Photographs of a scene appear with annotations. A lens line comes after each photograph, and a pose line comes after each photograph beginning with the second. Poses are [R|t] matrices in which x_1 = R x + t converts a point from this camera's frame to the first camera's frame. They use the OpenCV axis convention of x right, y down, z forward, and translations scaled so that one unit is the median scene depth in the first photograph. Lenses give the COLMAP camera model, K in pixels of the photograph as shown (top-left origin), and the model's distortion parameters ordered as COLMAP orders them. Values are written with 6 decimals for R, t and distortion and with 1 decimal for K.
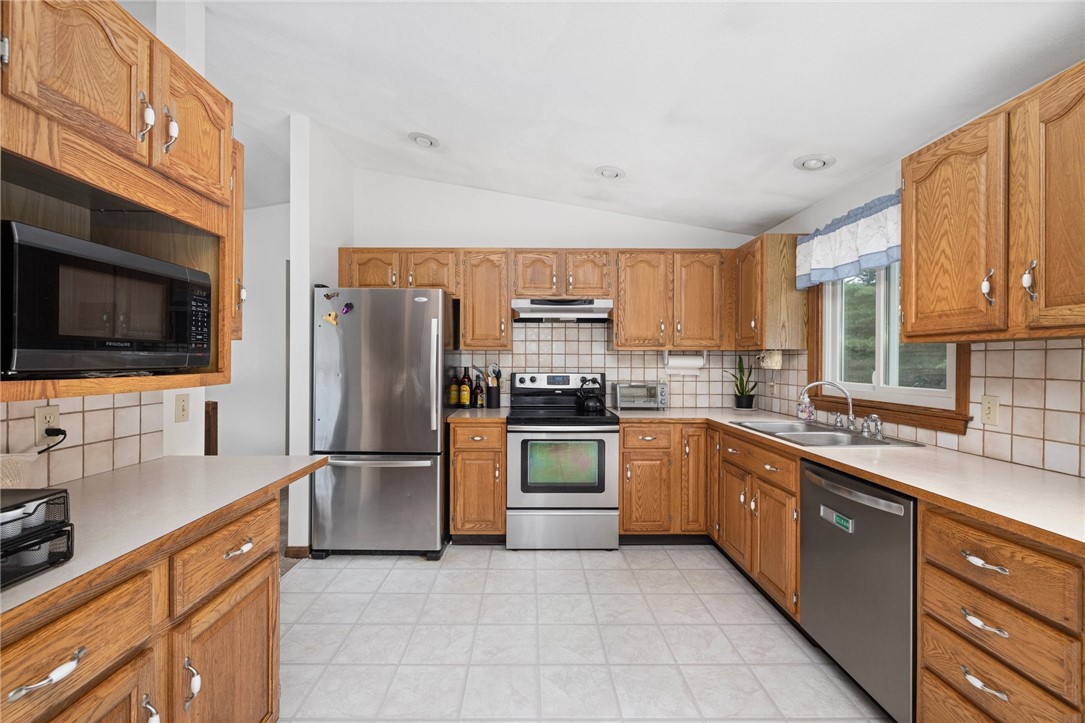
lens RADIAL K [[457.1, 0, 534.1], [0, 457.1, 361.7], [0, 0, 1]] dist [0.001541, 0.000424]
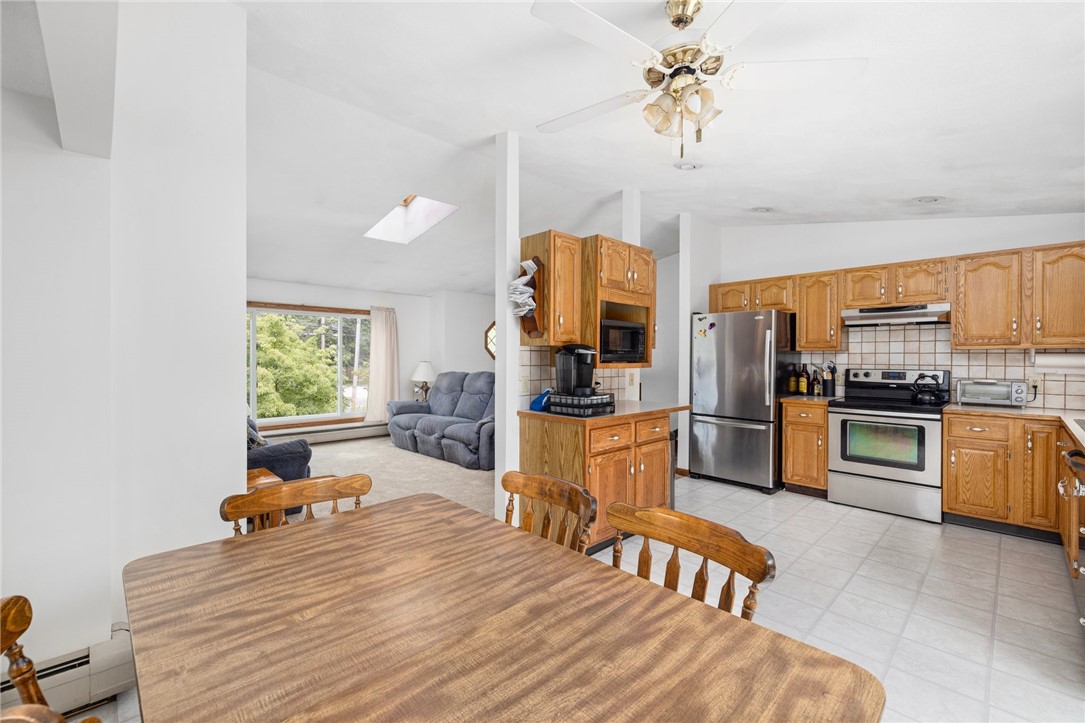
lens RADIAL K [[457.1, 0, 534.1], [0, 457.1, 361.7], [0, 0, 1]] dist [0.001541, 0.000424]
pose [[0.683609, 0.005276, -0.729830, 0.324419], [-0.004431, 0.999985, 0.003079, 0.006222], [0.729835, 0.001129, 0.683622, -0.530779]]
